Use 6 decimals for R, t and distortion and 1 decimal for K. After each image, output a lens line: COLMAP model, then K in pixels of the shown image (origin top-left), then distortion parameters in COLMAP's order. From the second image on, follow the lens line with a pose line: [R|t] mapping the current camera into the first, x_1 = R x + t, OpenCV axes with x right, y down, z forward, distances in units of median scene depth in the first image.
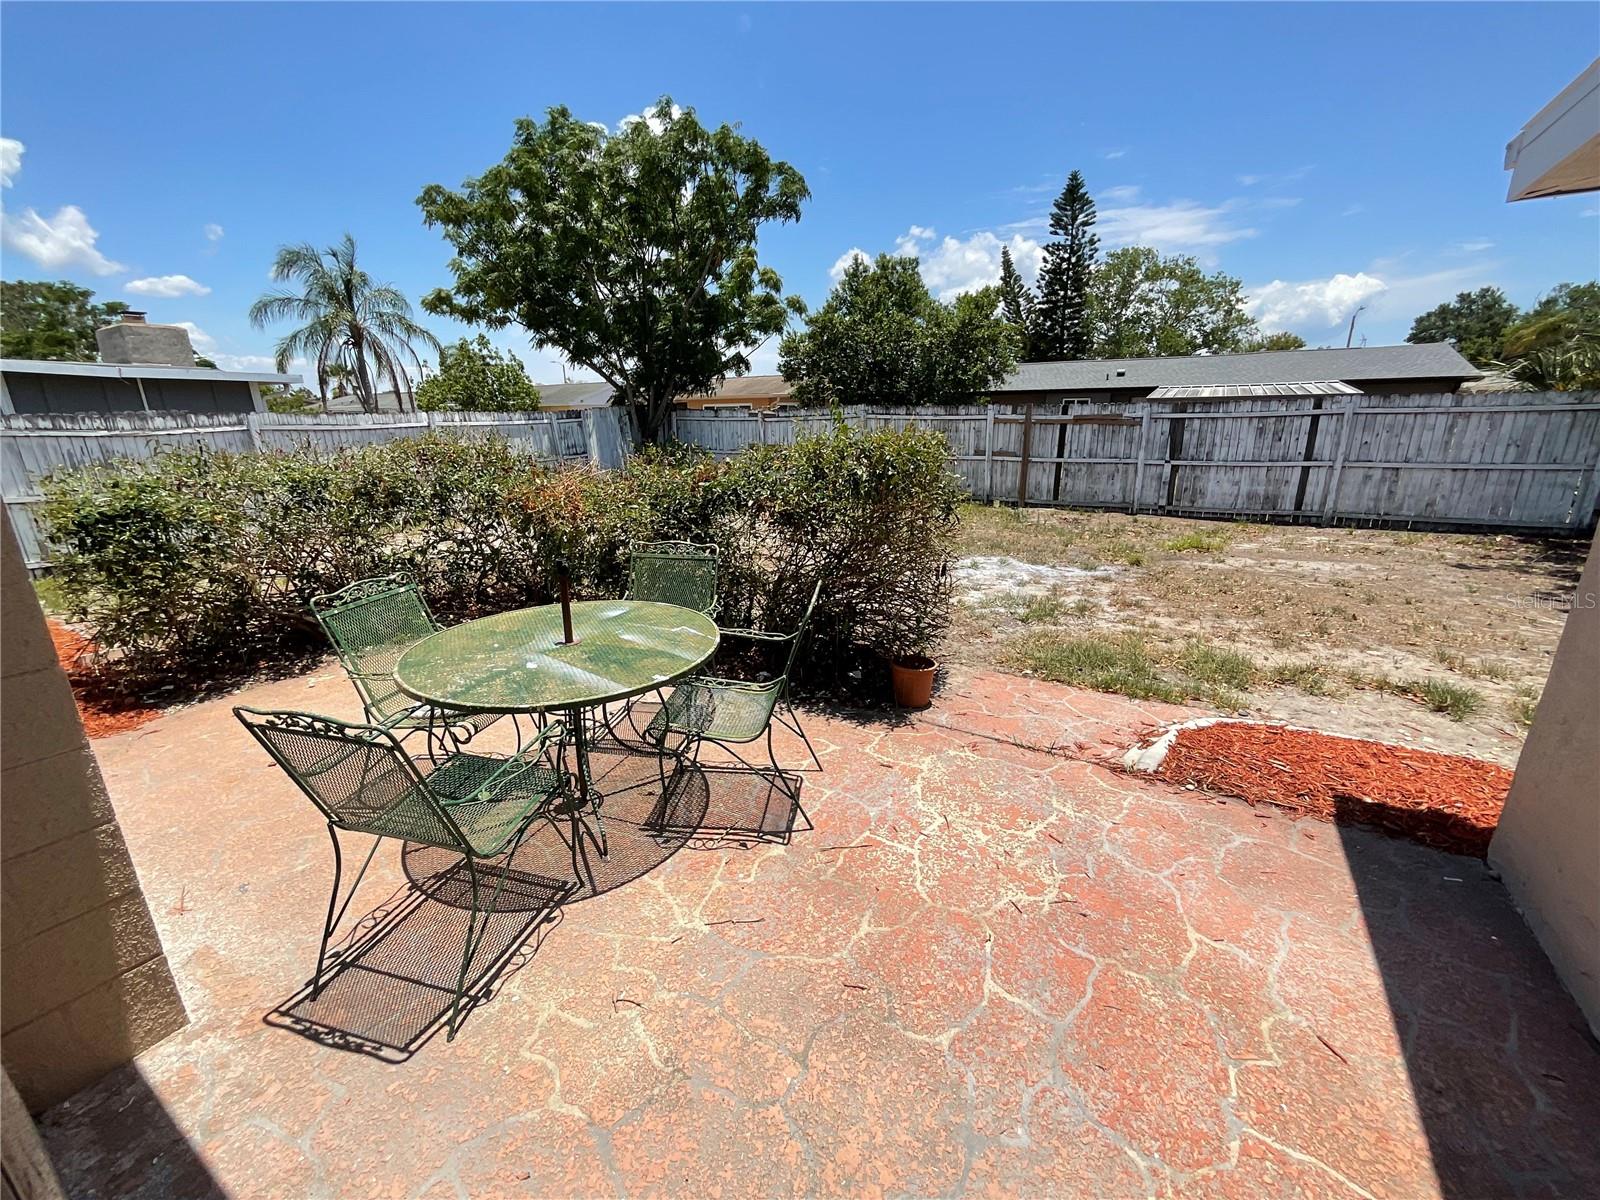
lens RADIAL K [[652.0, 0, 803.2], [0, 652.0, 598.5], [0, 0, 1]] dist [0.001576, 0.000242]
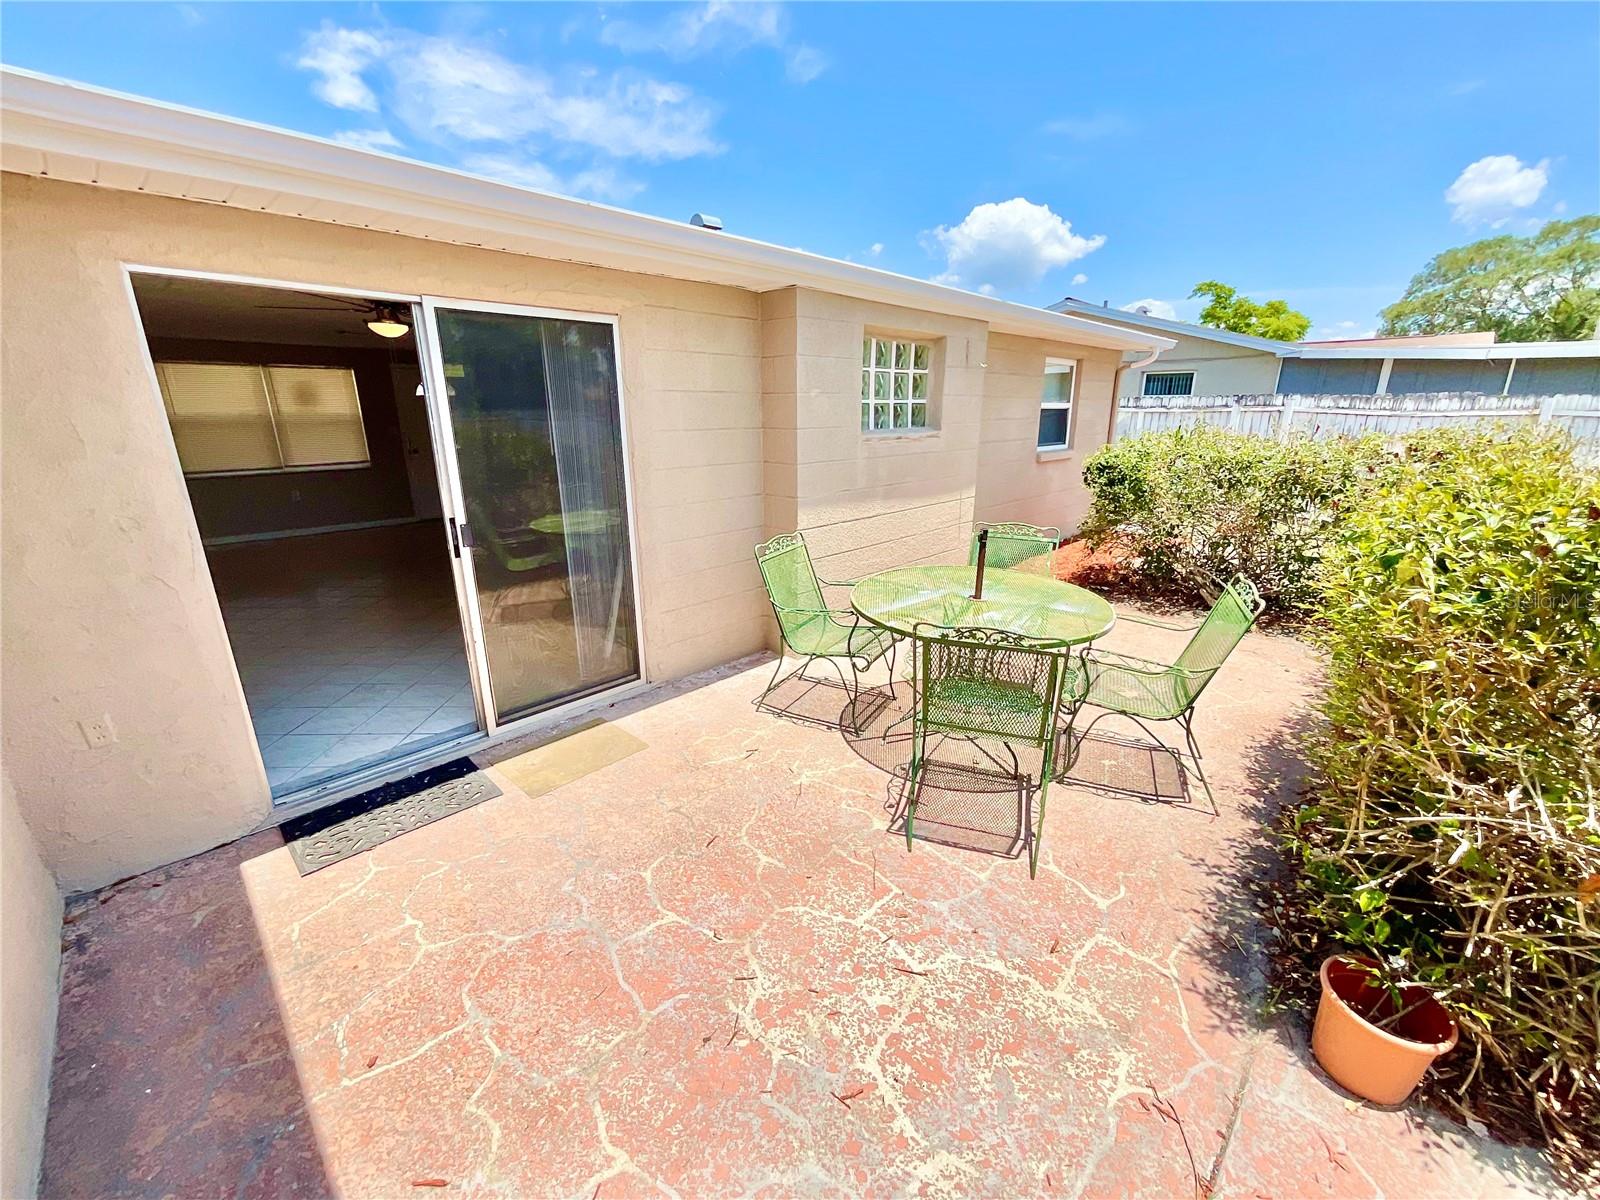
lens RADIAL K [[652.0, 0, 803.2], [0, 652.0, 598.5], [0, 0, 1]] dist [0.001576, 0.000242]
pose [[-0.220747, 0.297092, -0.928982, 0.876579], [-0.265985, 0.898038, 0.350400, -0.284418], [0.938362, 0.324445, -0.119218, 0.910371]]
